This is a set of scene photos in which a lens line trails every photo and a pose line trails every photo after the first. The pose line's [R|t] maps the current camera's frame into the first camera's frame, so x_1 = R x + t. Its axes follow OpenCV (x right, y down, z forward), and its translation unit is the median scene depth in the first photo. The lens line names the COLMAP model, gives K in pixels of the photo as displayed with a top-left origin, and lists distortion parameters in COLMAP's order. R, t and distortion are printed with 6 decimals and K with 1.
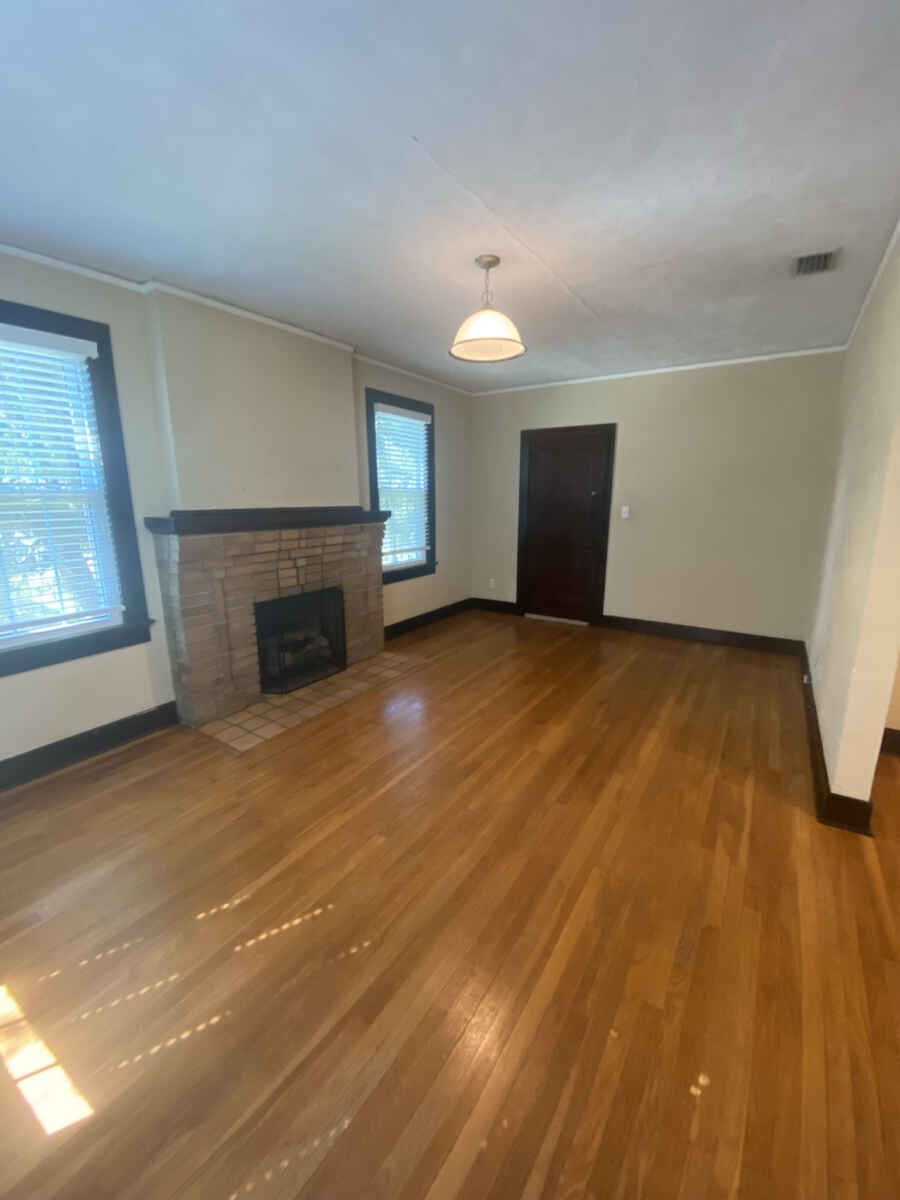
lens RADIAL K [[490.3, 0, 459.0], [0, 490.3, 599.1], [0, 0, 1]] dist [0.010361, -0.004237]
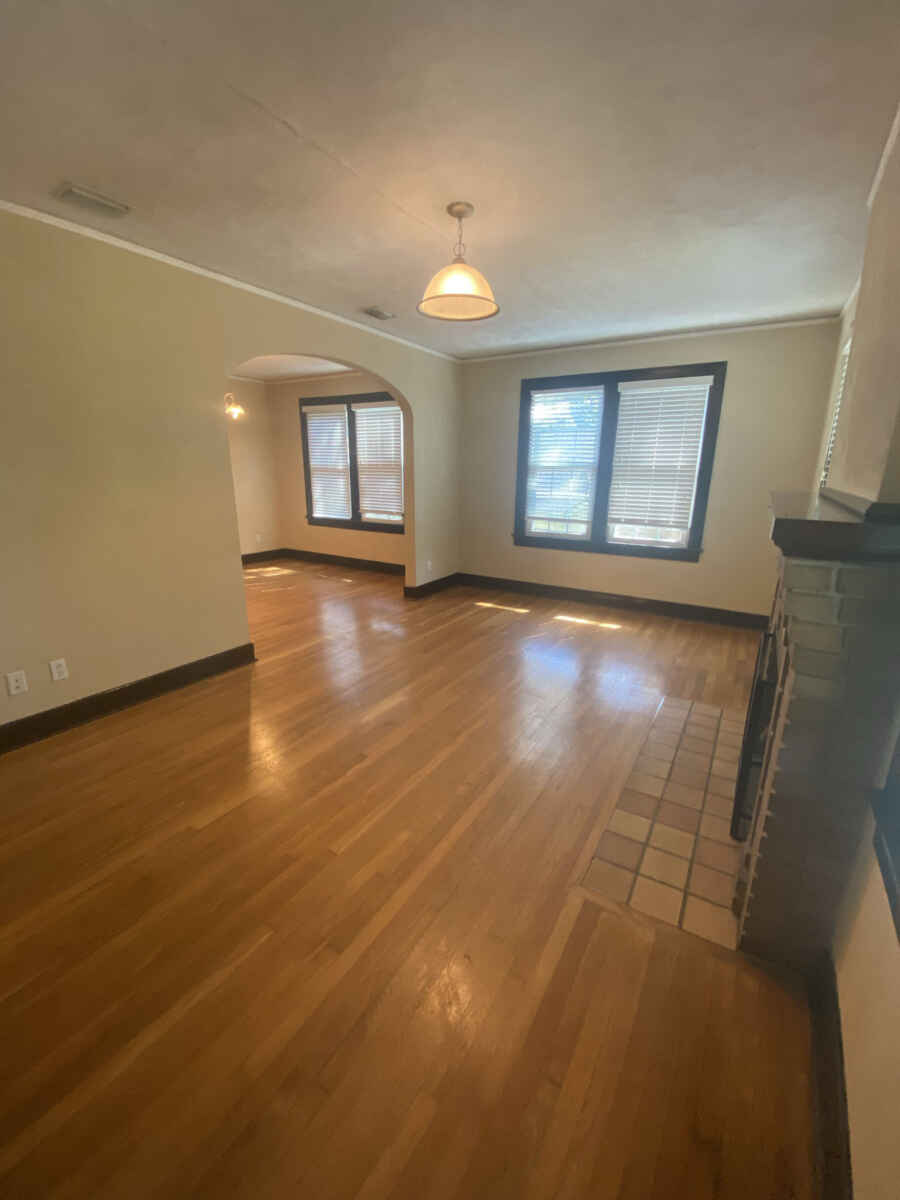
lens RADIAL K [[490.3, 0, 462.7], [0, 490.3, 597.8], [0, 0, 1]] dist [0.010361, -0.004237]
pose [[-0.999637, 0.010382, -0.024849, 0.049631], [-0.002189, 0.888318, 0.459224, -0.354719], [0.026842, 0.459112, -0.887973, 1.617275]]
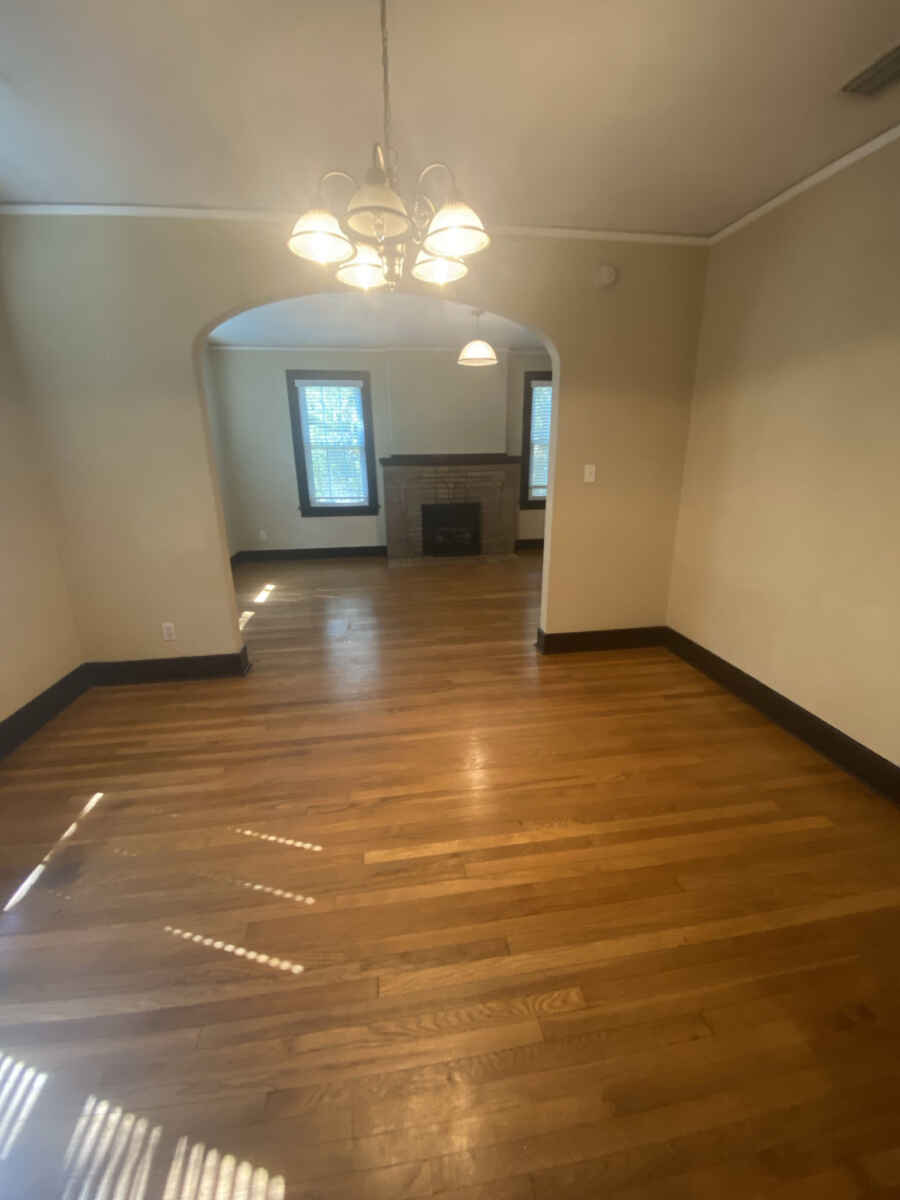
lens RADIAL K [[490.3, 0, 446.8], [0, 490.3, 607.0], [0, 0, 1]] dist [0.010361, -0.004237]
pose [[0.660110, 0.236113, -0.713095, 1.126913], [-0.151899, 0.971661, 0.181115, 0.036455], [0.735650, -0.011237, 0.677269, -0.245096]]
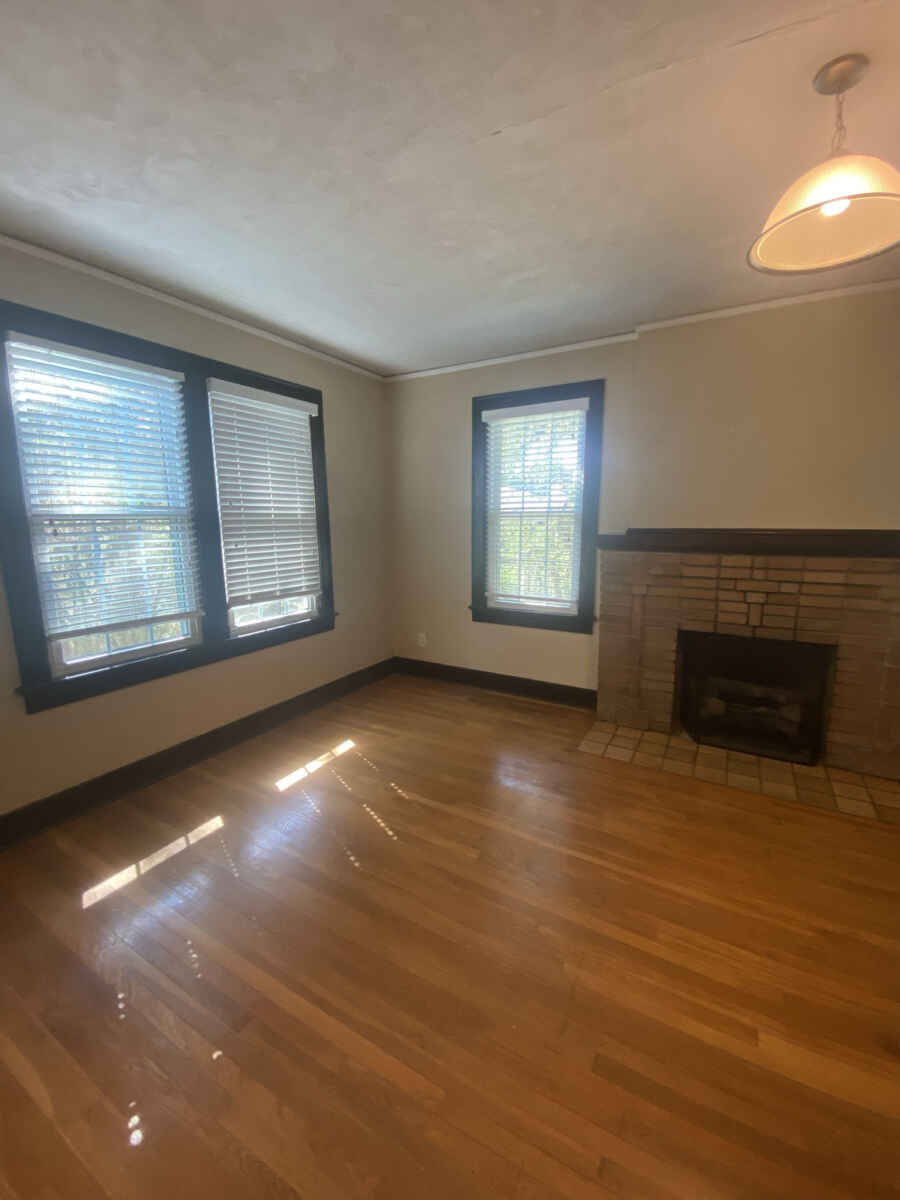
lens RADIAL K [[490.3, 0, 445.6], [0, 490.3, 600.2], [0, 0, 1]] dist [0.010361, -0.004237]
pose [[0.033336, 0.172227, -0.984493, 0.472230], [-0.204656, 0.965344, 0.161947, -0.104691], [0.978266, 0.196083, 0.067428, 0.495688]]
